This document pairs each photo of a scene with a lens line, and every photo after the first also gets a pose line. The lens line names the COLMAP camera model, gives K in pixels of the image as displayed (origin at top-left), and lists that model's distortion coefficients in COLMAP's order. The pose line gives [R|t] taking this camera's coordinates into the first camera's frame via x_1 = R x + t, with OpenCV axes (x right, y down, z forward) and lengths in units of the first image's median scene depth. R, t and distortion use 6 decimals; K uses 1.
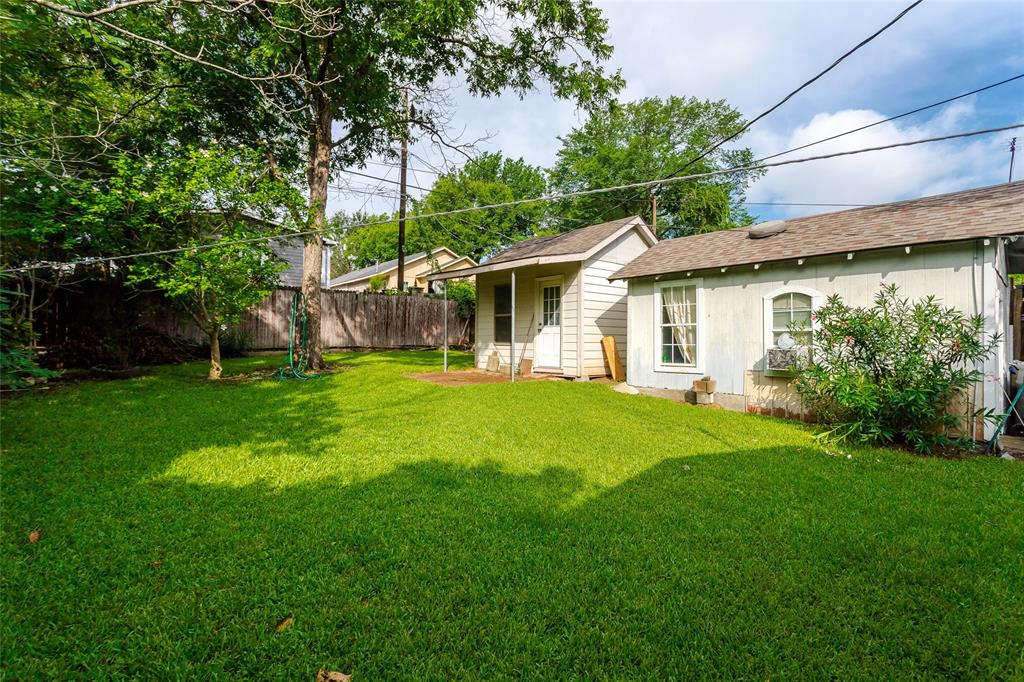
lens RADIAL K [[494.8, 0, 510.4], [0, 494.8, 332.5], [0, 0, 1]] dist [0.000157, 0.000153]
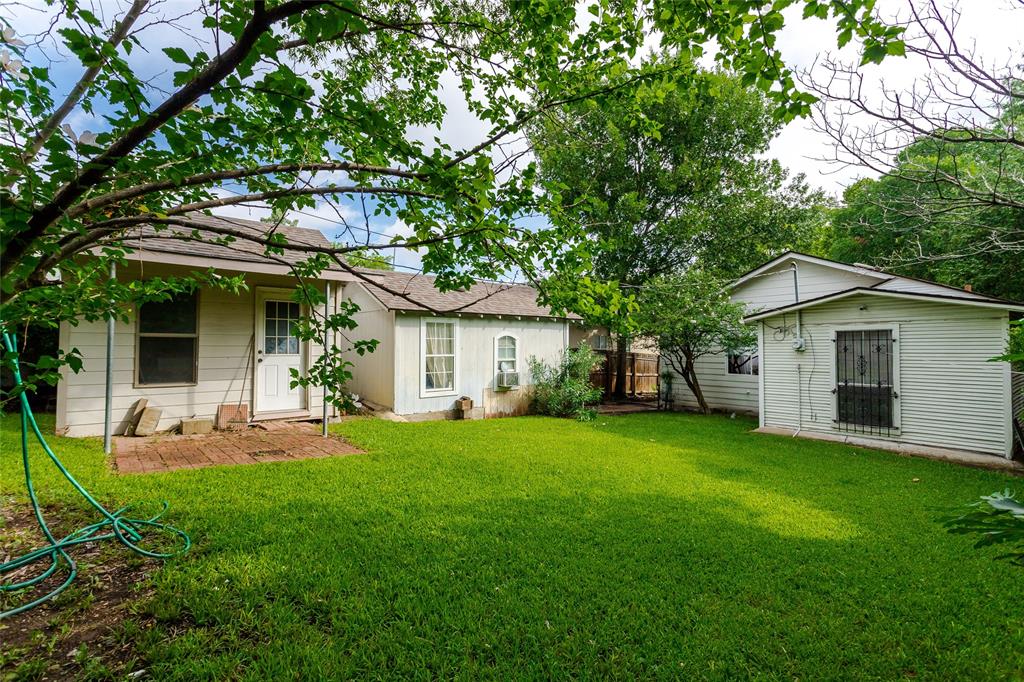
lens RADIAL K [[494.8, 0, 510.4], [0, 494.8, 332.5], [0, 0, 1]] dist [0.000157, 0.000153]
pose [[-0.015501, 0.032510, 0.999351, -0.603445], [-0.011754, 0.999396, -0.032694, -0.024274], [-0.999811, -0.012253, -0.015109, 0.613713]]
